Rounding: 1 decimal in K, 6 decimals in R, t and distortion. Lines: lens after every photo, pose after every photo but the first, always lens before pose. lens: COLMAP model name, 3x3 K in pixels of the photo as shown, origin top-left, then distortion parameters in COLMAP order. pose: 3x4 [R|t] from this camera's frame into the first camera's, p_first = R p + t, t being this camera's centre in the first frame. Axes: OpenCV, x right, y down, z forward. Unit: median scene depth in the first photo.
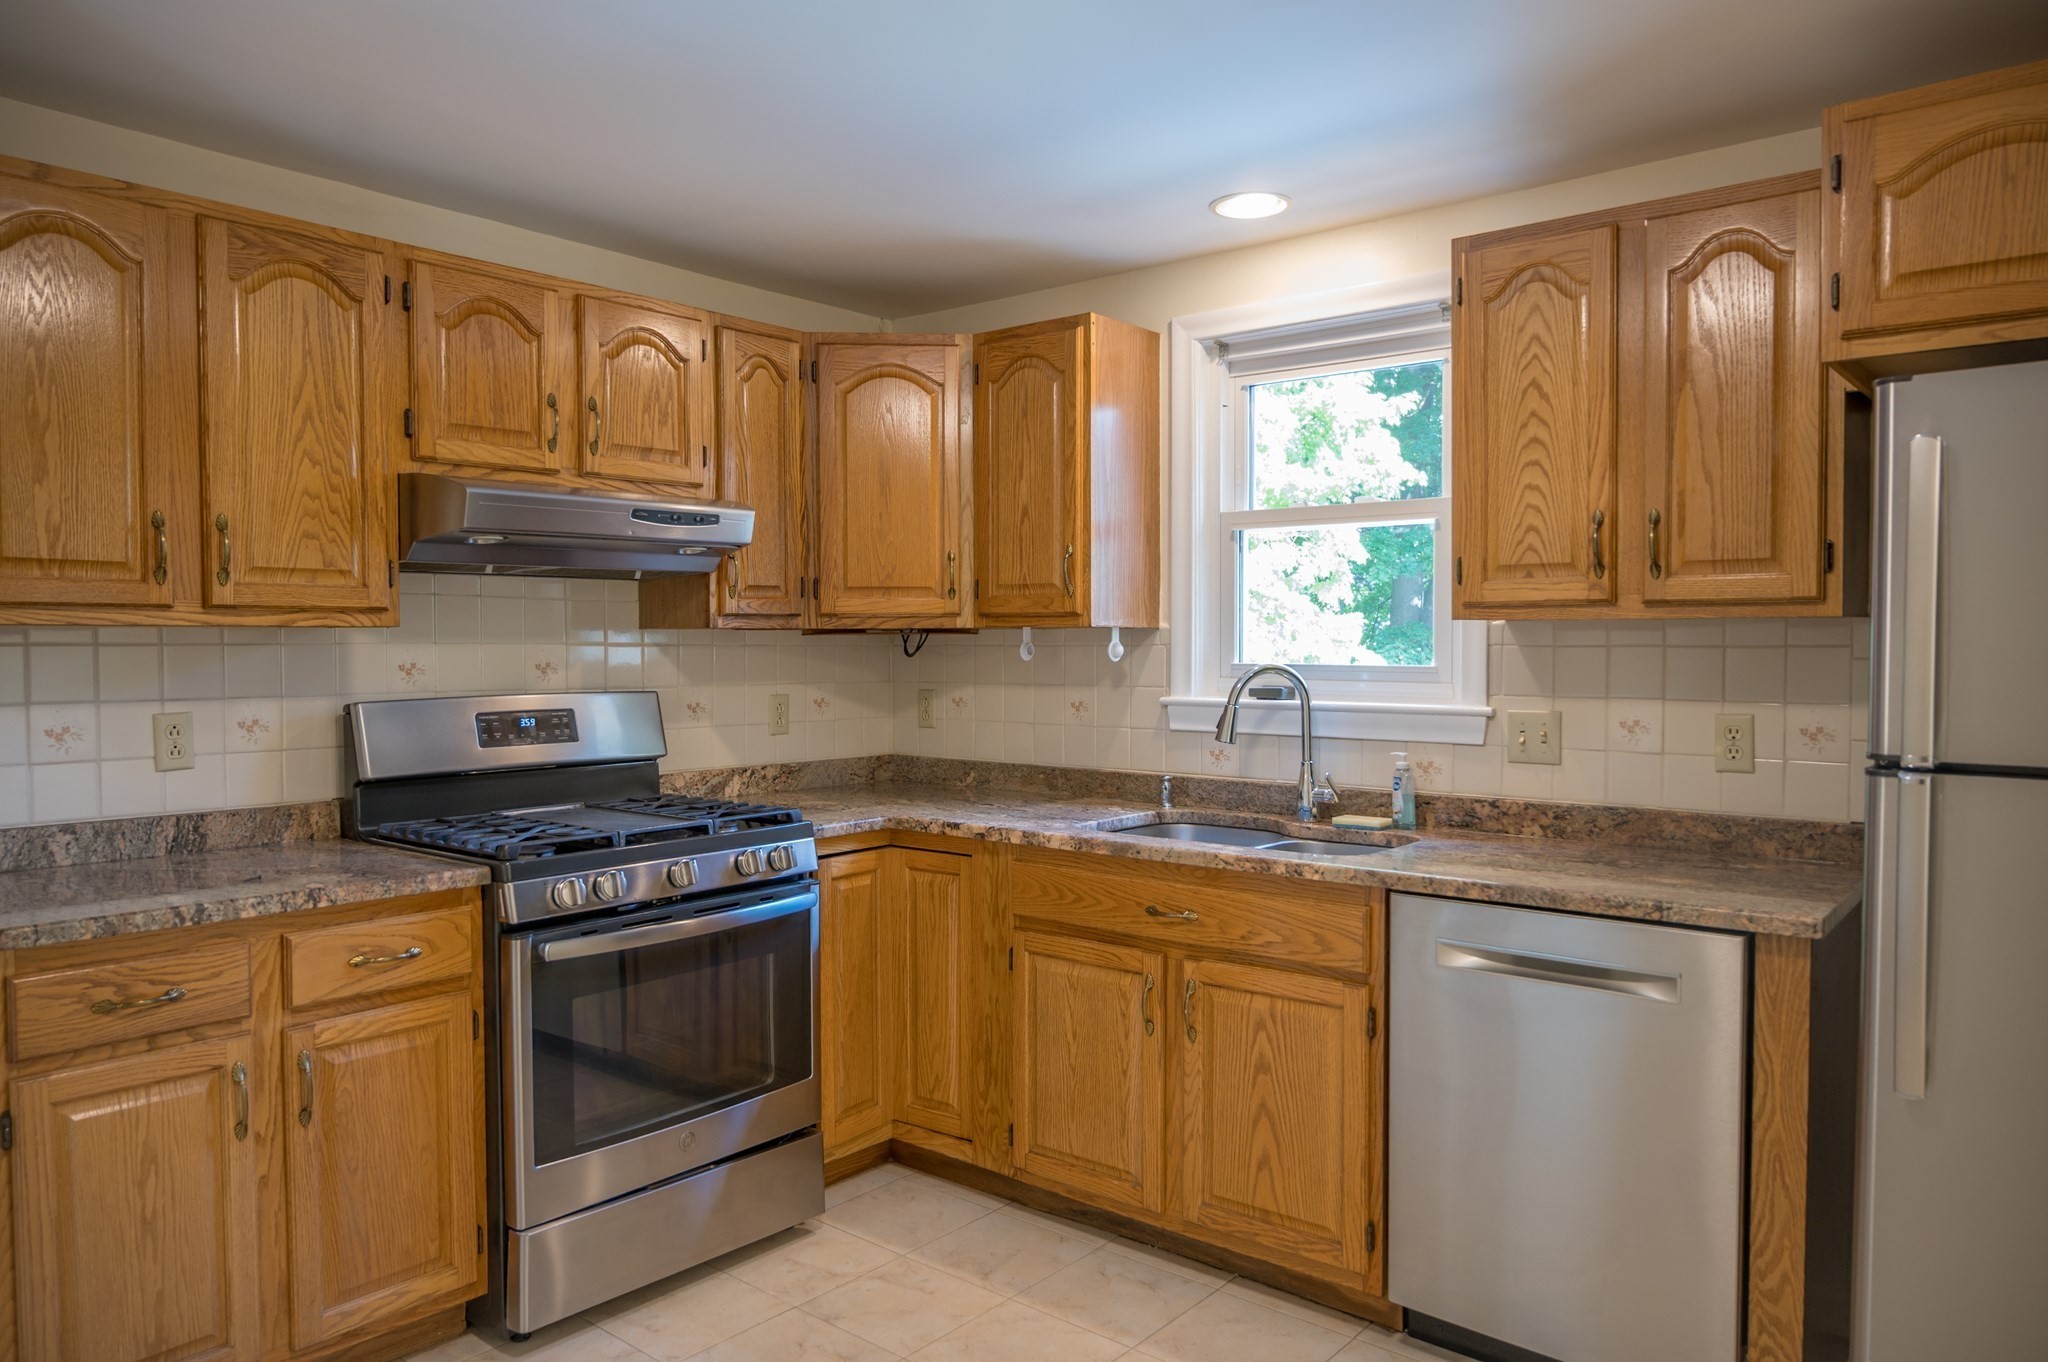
lens RADIAL K [[1377.0, 0, 1022.0], [0, 1377.0, 684.9], [0, 0, 1]] dist [-0.013119, 0.006709]
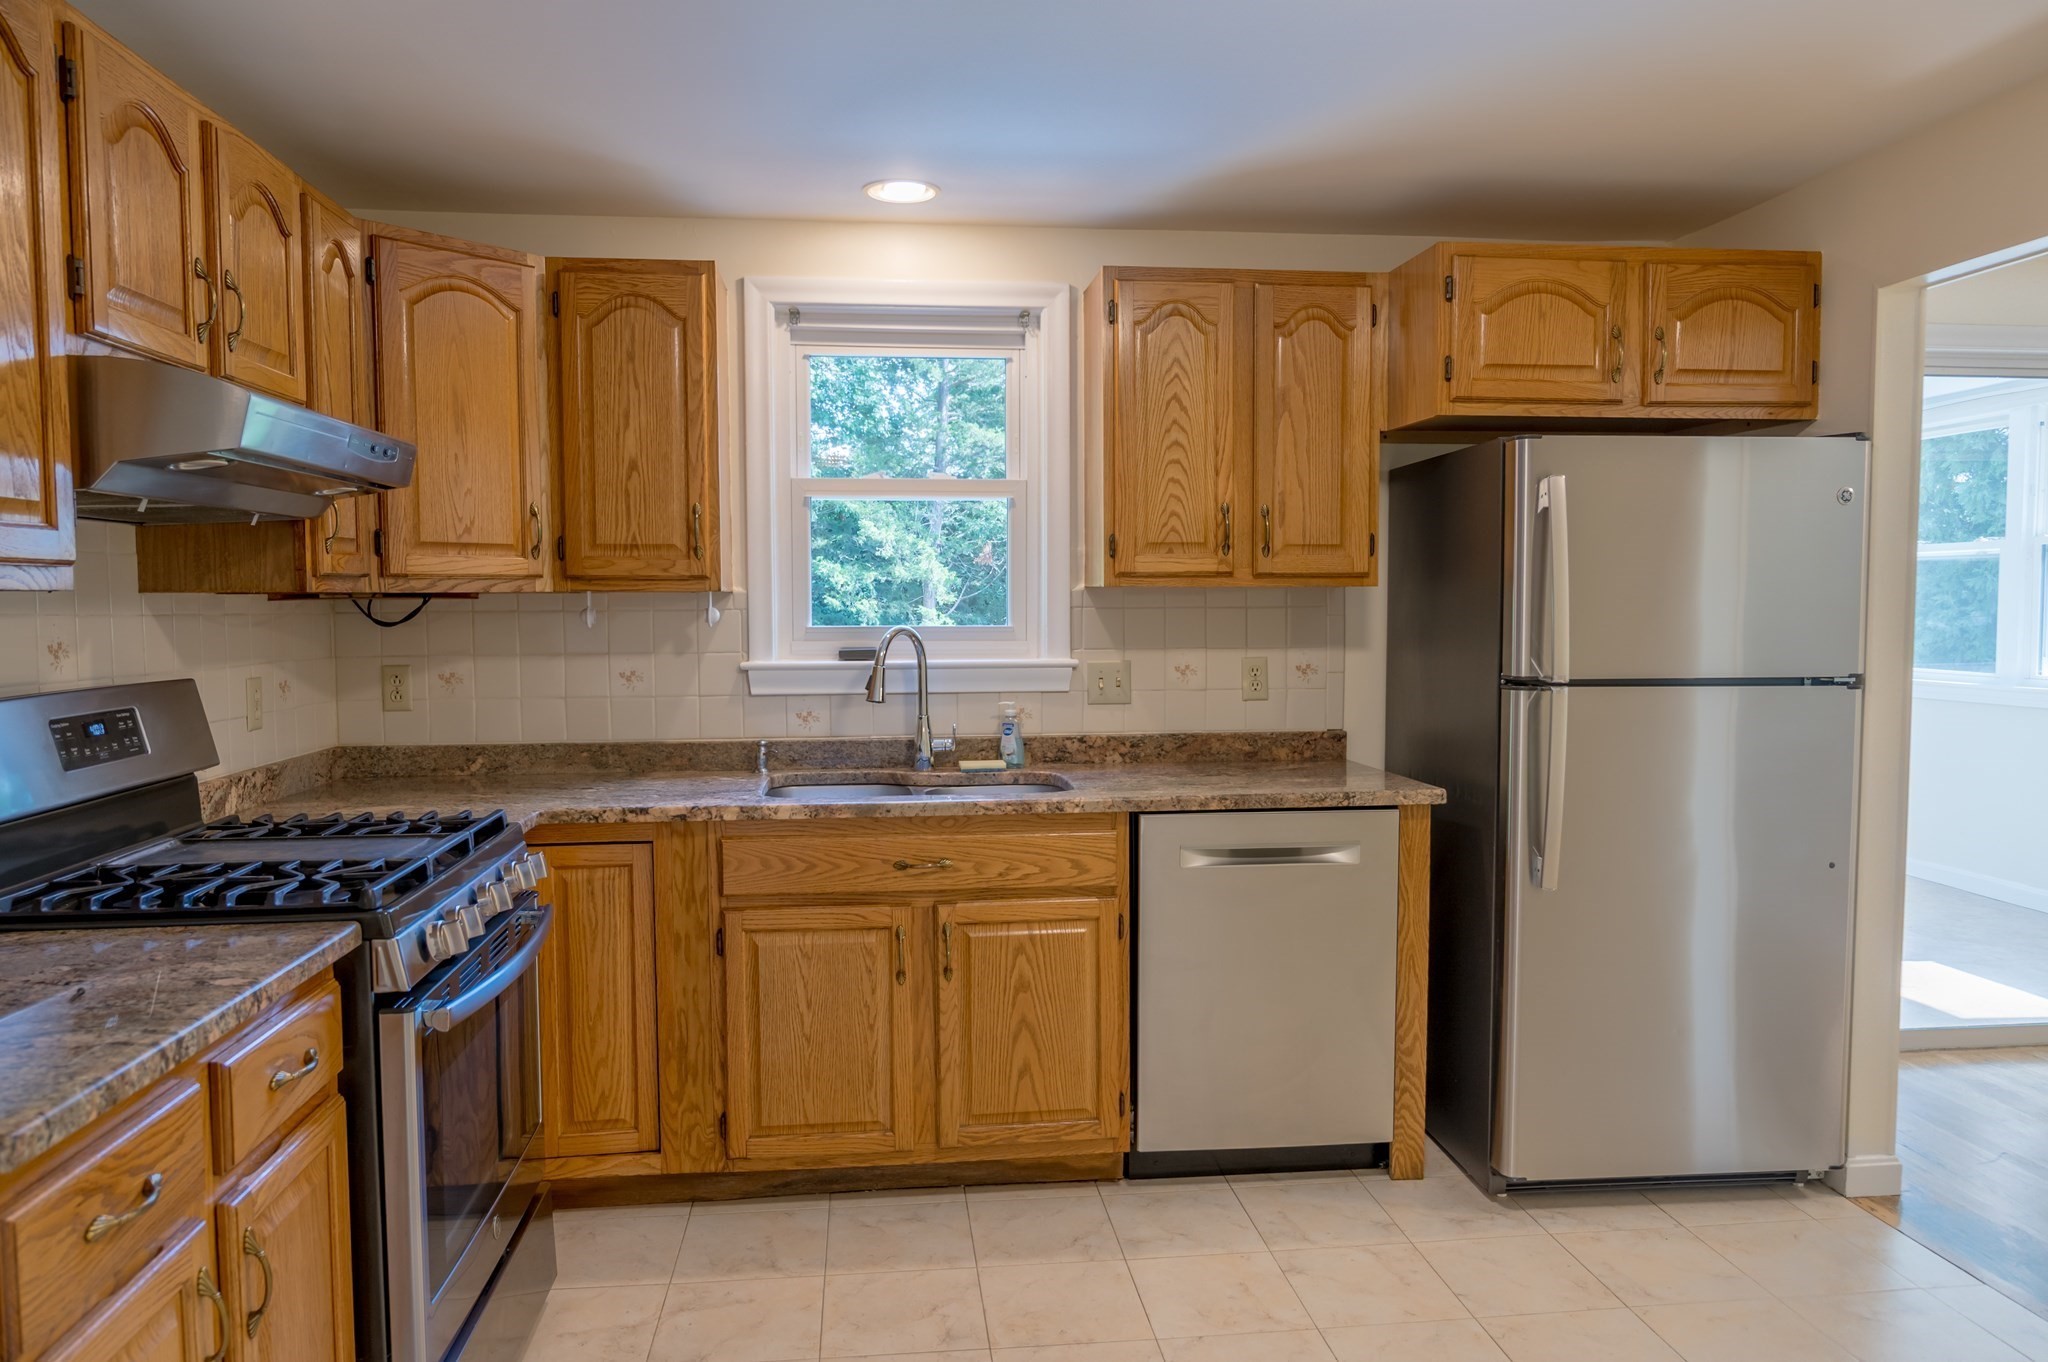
lens RADIAL K [[1377.0, 0, 1023.6], [0, 1377.0, 684.2], [0, 0, 1]] dist [-0.013119, 0.006709]
pose [[0.691162, -0.046720, 0.721188, -0.571893], [0.026421, 0.998875, 0.039388, -0.010881], [-0.722217, -0.008169, 0.691619, 0.209388]]
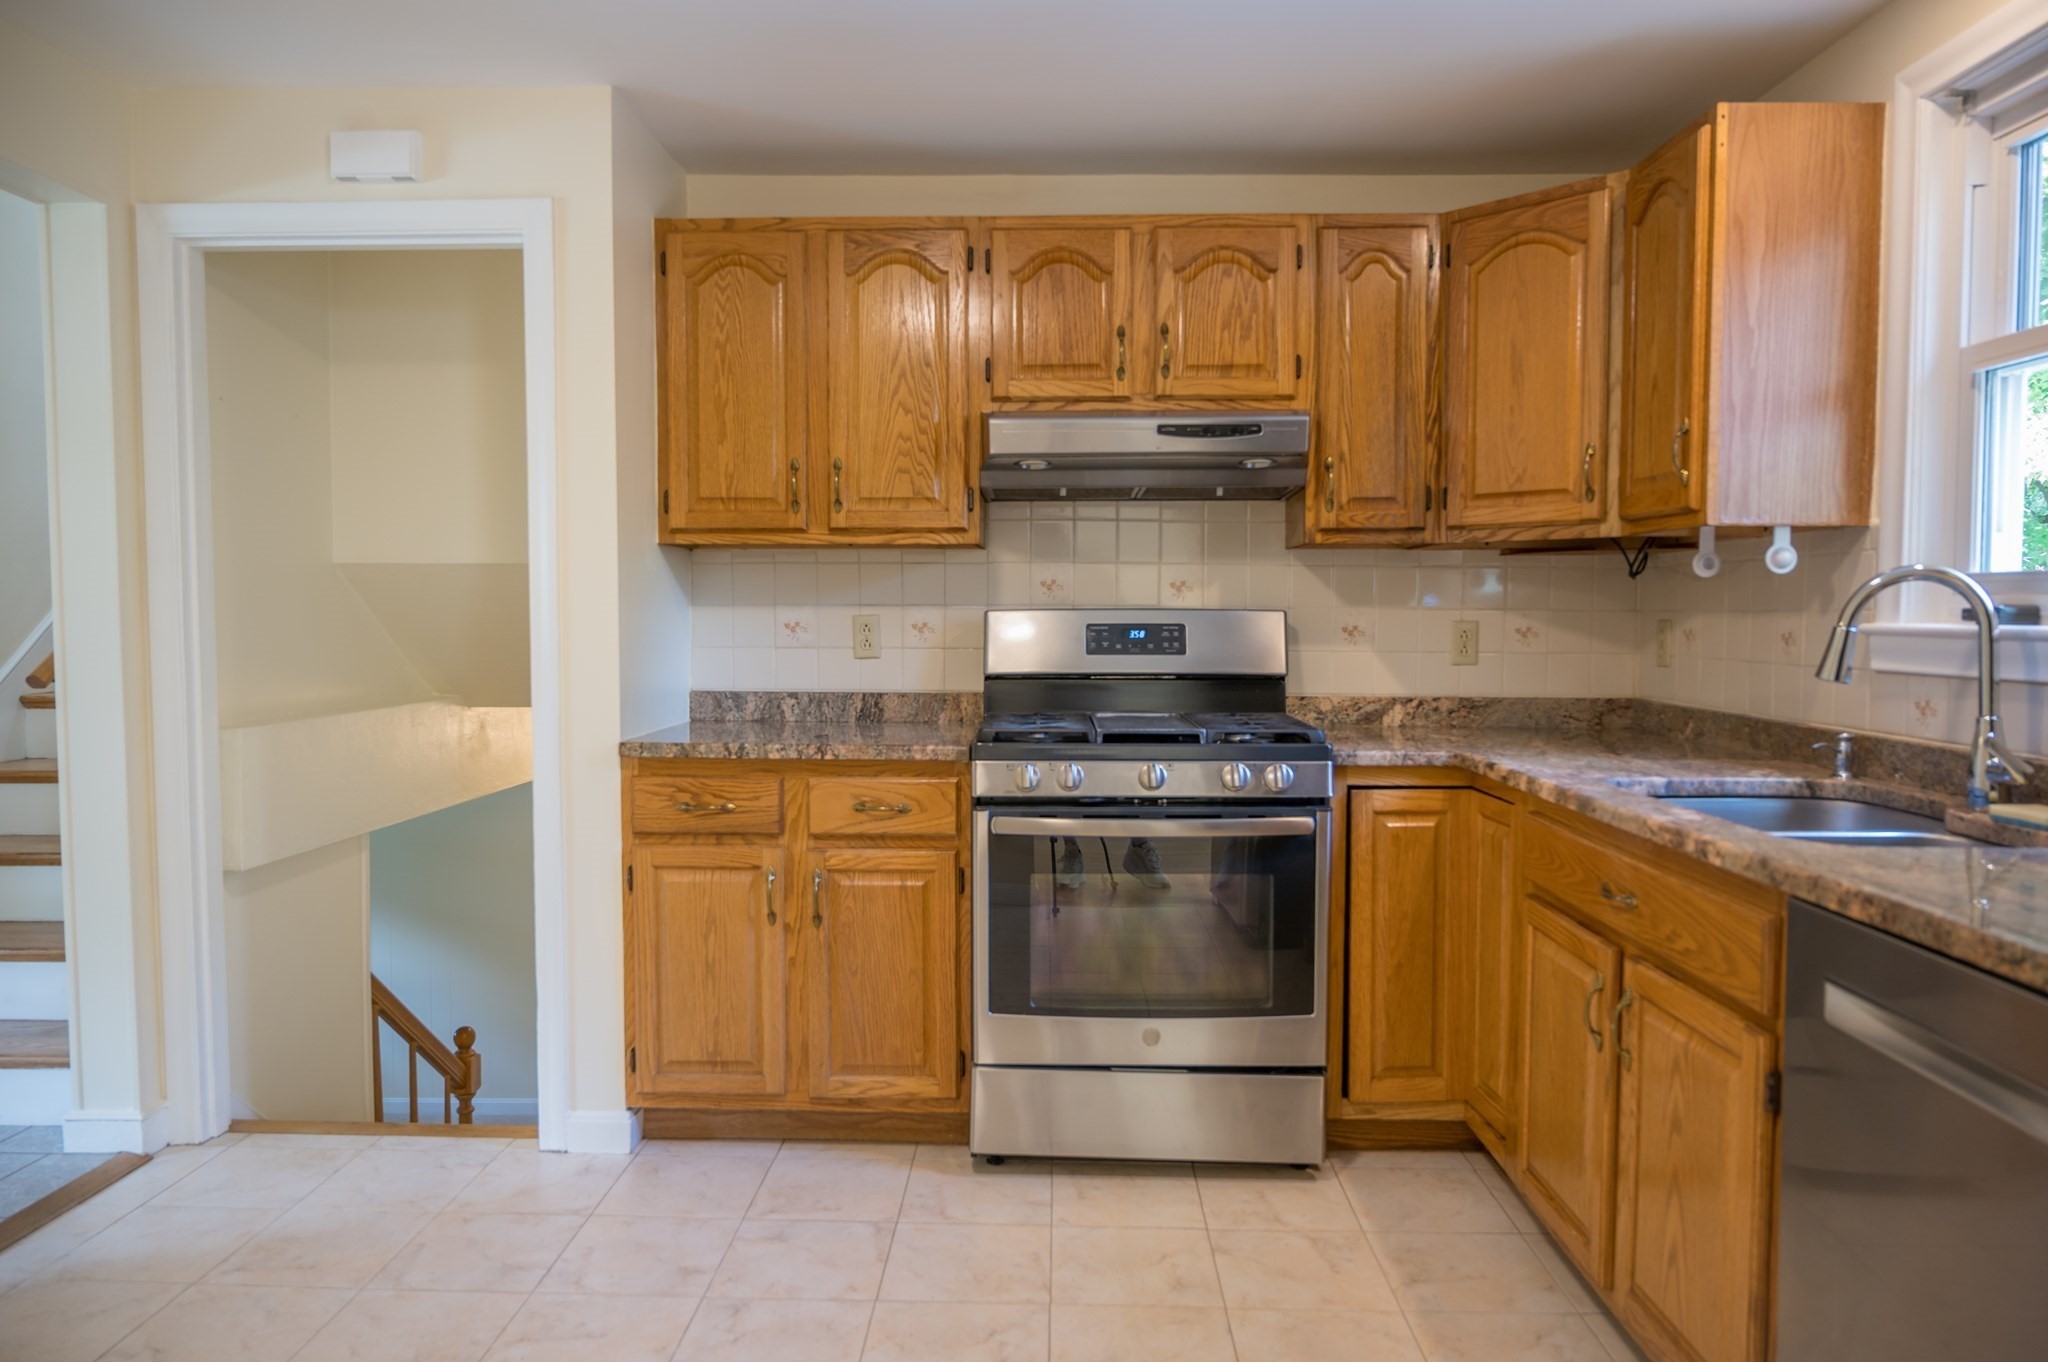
lens RADIAL K [[1377.0, 0, 1020.1], [0, 1377.0, 686.8], [0, 0, 1]] dist [-0.013119, 0.006709]
pose [[0.618783, 0.046366, -0.784192, 0.470636], [-0.028100, 0.998924, 0.036890, 0.033394], [0.785059, -0.000791, 0.619421, 0.273123]]
